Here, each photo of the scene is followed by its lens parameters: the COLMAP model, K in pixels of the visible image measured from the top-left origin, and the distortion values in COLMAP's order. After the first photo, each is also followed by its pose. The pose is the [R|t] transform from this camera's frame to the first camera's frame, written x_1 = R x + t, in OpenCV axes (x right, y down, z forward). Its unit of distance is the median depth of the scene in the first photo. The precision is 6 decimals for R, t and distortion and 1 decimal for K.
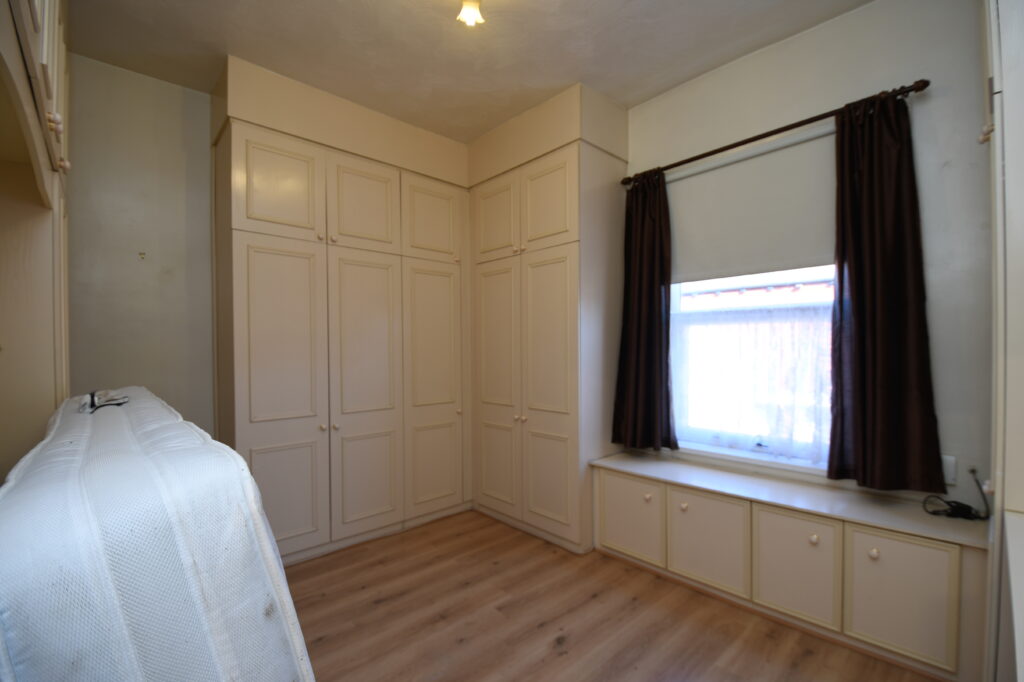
lens RADIAL K [[443.8, 0, 516.2], [0, 443.8, 355.4], [0, 0, 1]] dist [-0.000488, -0.000142]
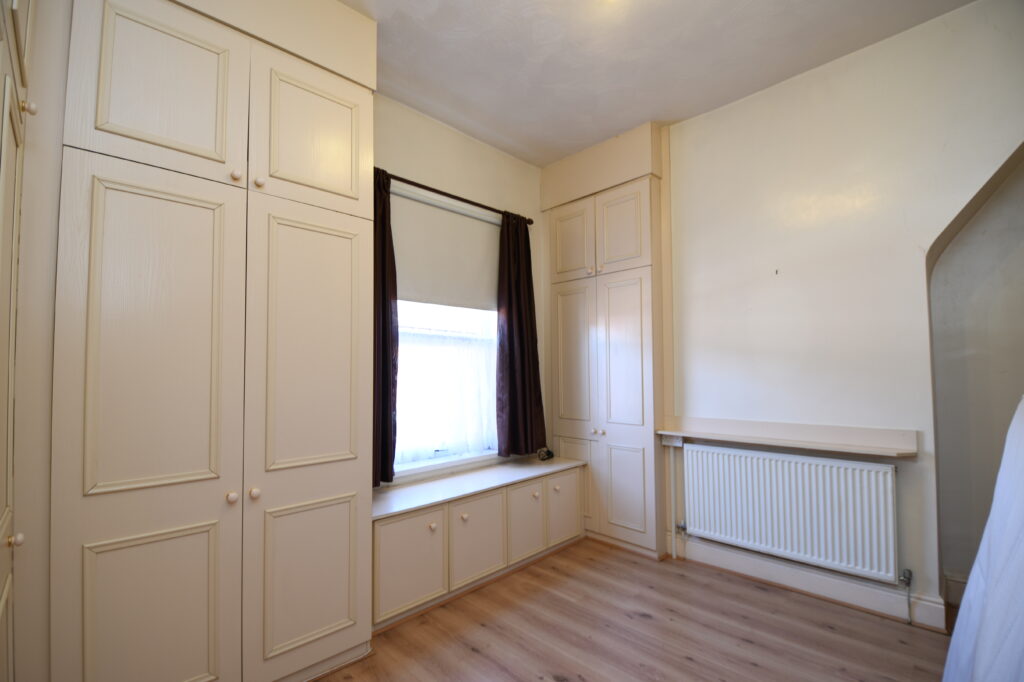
lens RADIAL K [[459.1, 0, 512.0], [0, 459.1, 341.0], [0, 0, 1]] dist [0.001040, 0.000010]
pose [[-0.015986, 0.045826, 0.998822, -0.818414], [0.010857, 0.998898, -0.045656, -0.037405], [-0.999813, 0.010115, -0.016466, 0.986871]]
